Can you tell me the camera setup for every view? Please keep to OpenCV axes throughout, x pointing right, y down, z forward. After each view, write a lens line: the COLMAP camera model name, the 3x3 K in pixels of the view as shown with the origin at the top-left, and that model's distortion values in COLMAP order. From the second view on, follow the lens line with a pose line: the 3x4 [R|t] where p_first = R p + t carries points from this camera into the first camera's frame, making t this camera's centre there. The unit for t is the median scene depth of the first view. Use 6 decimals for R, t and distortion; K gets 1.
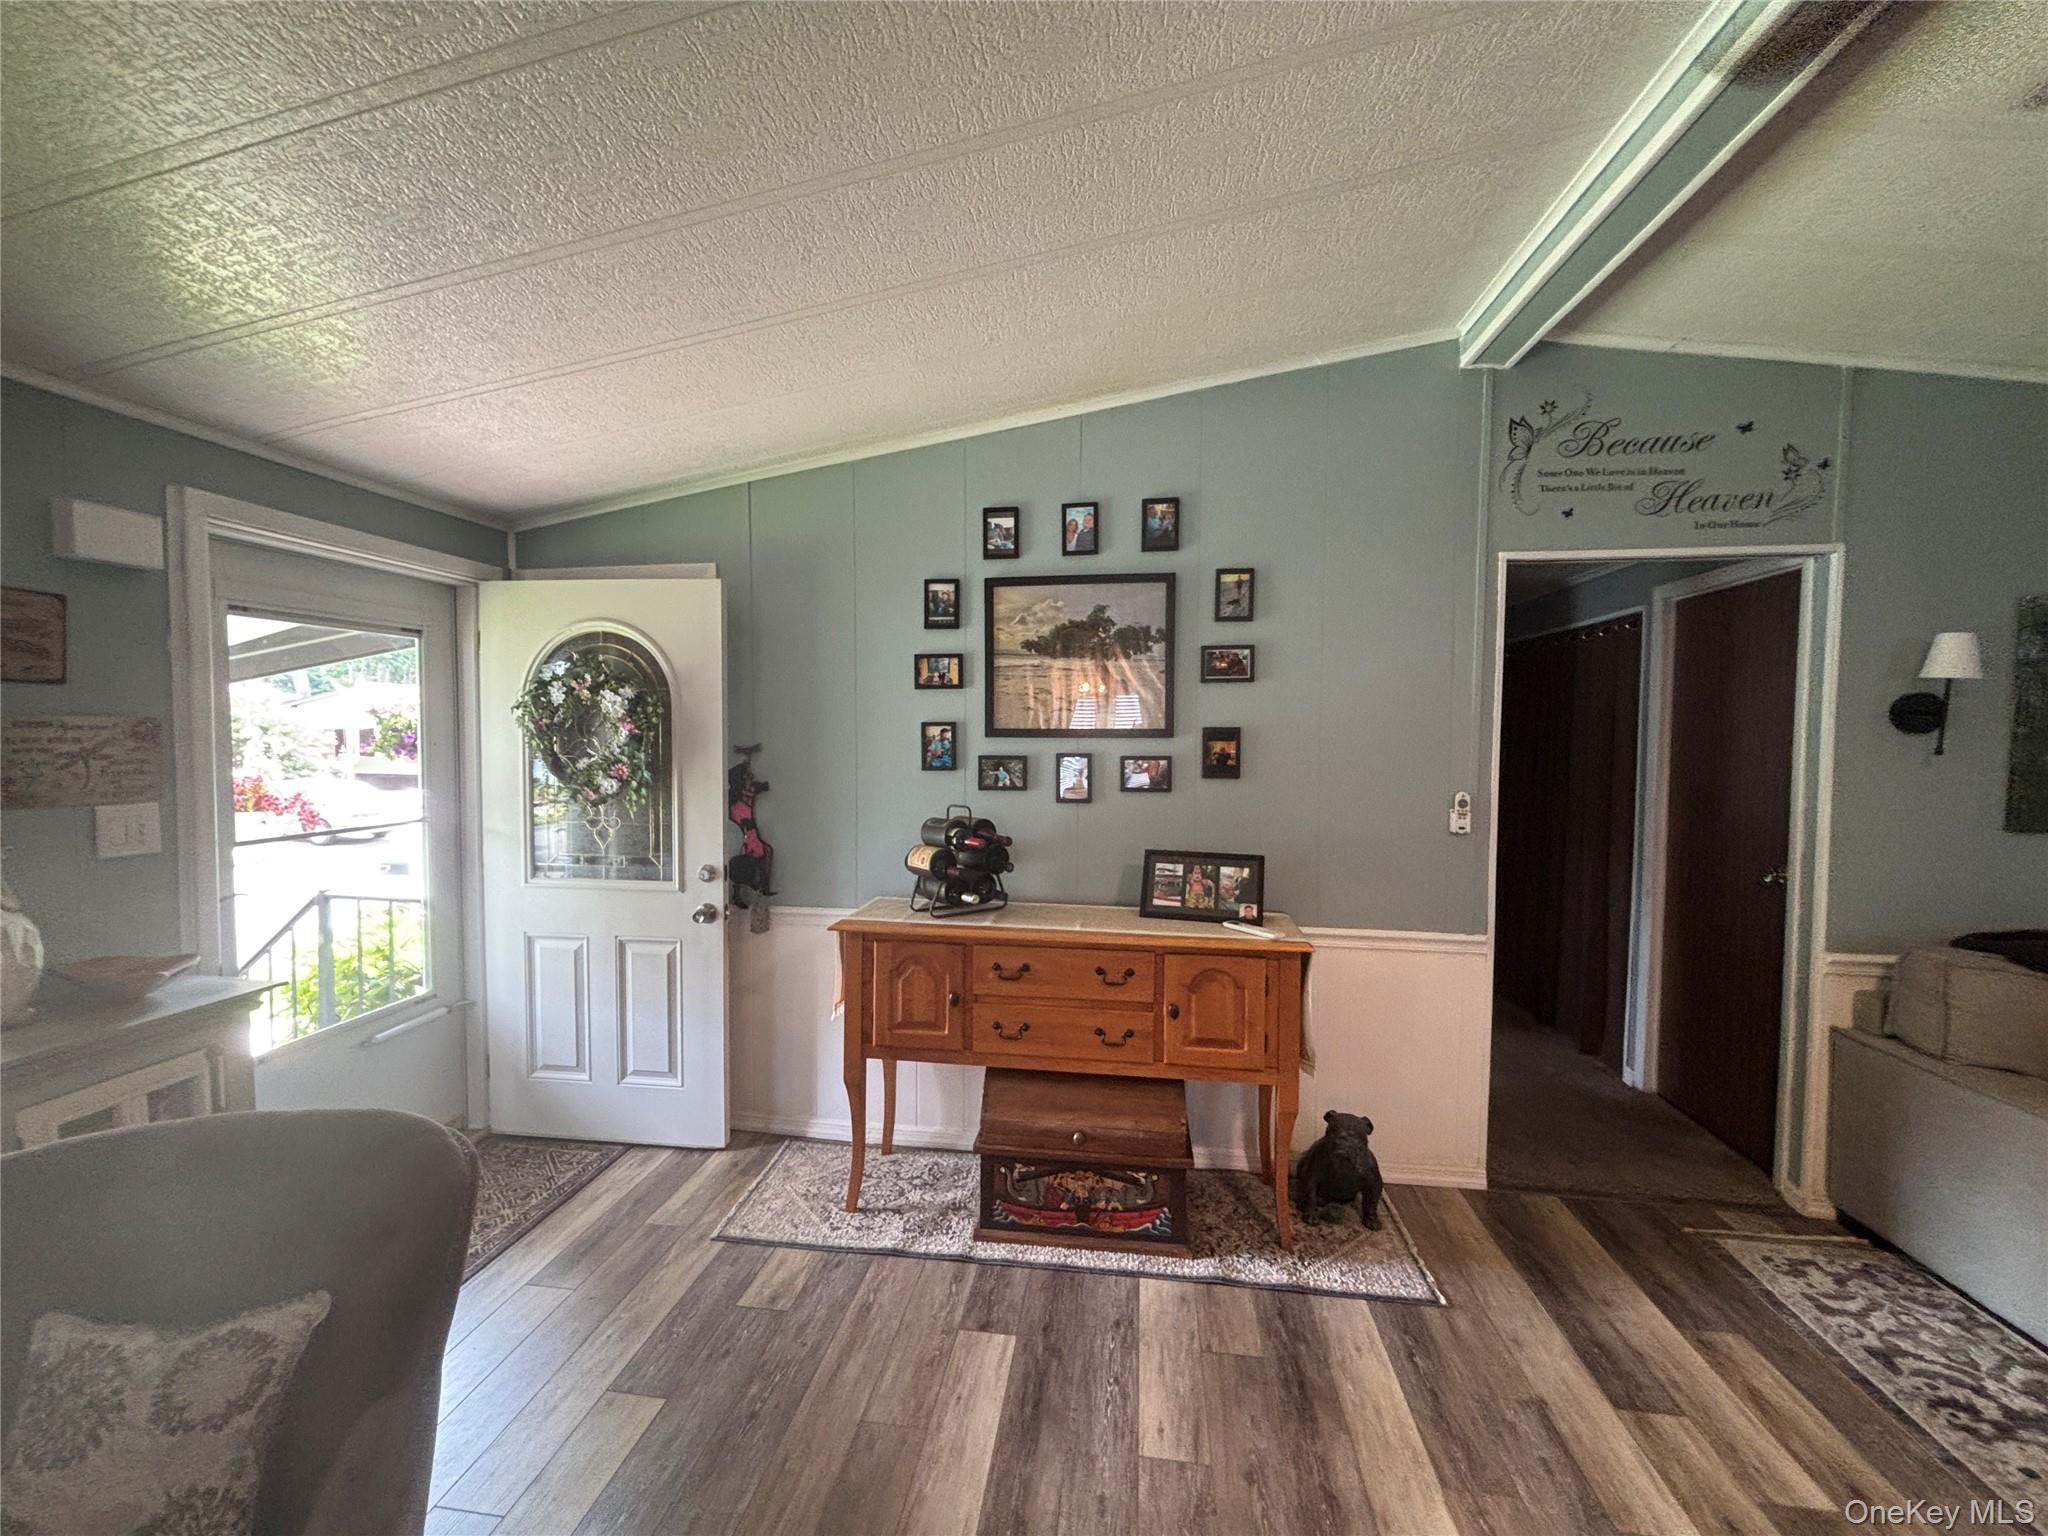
lens RADIAL K [[830.0, 0, 1023.4], [0, 830.0, 763.3], [0, 0, 1]] dist [-0.000474, 0.000461]
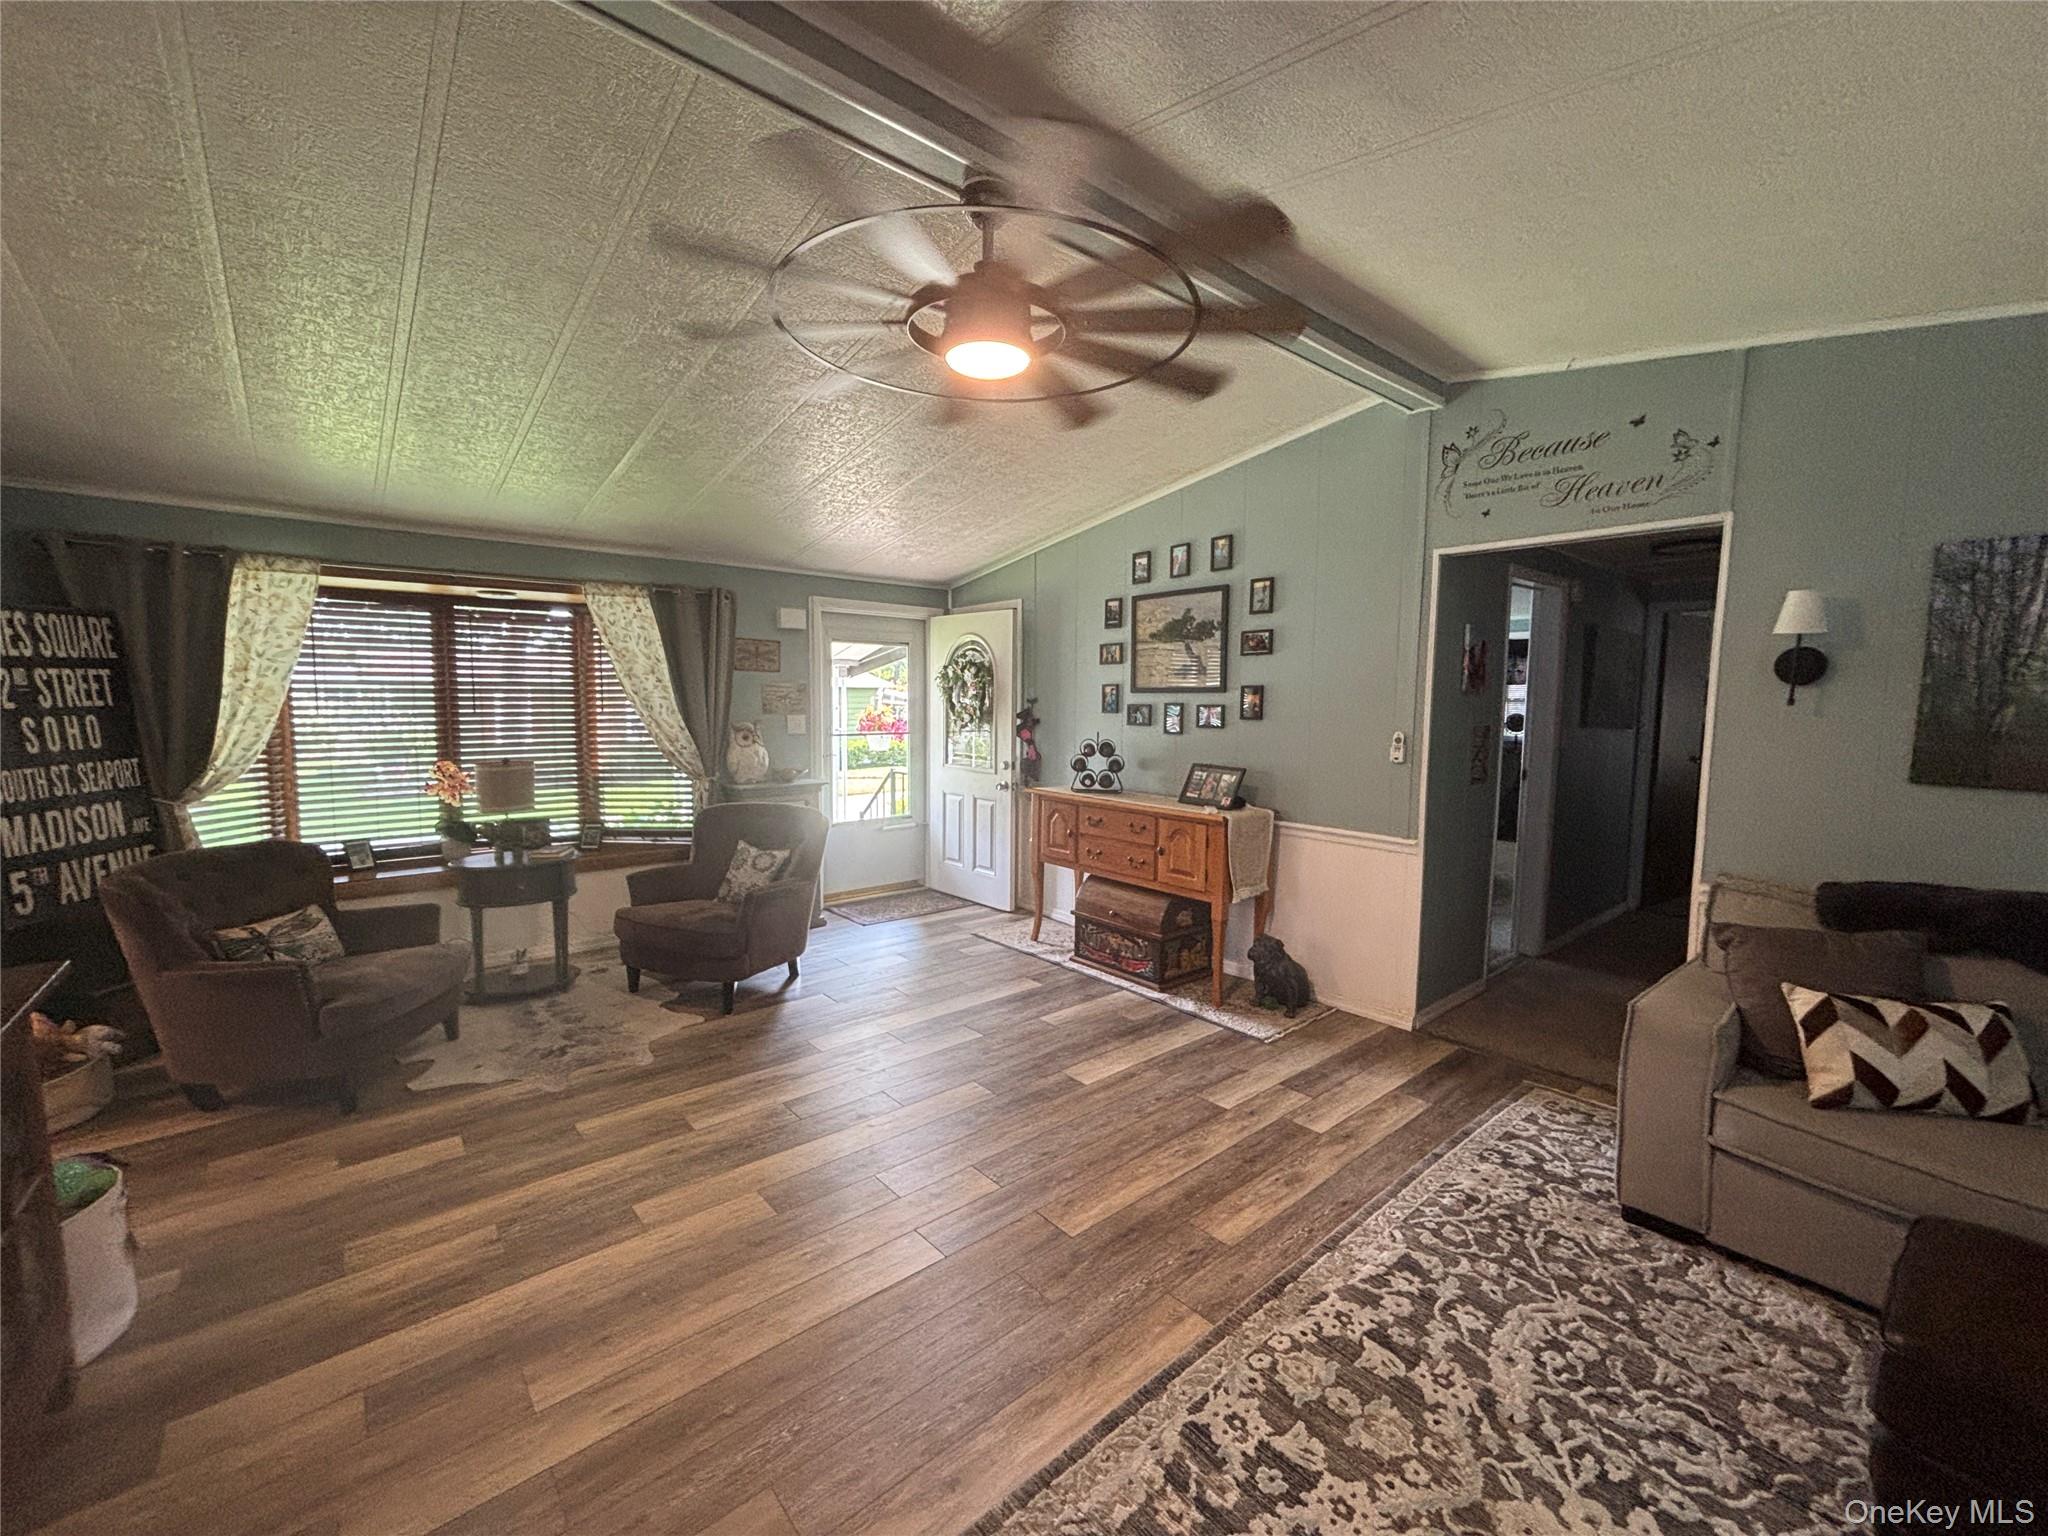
lens RADIAL K [[830.0, 0, 1023.6], [0, 830.0, 765.0], [0, 0, 1]] dist [-0.000474, 0.000461]
pose [[0.749067, 0.055635, -0.660154, 0.989637], [-0.031600, 0.998334, 0.048279, 0.043401], [0.661740, -0.015304, 0.749577, -0.426337]]
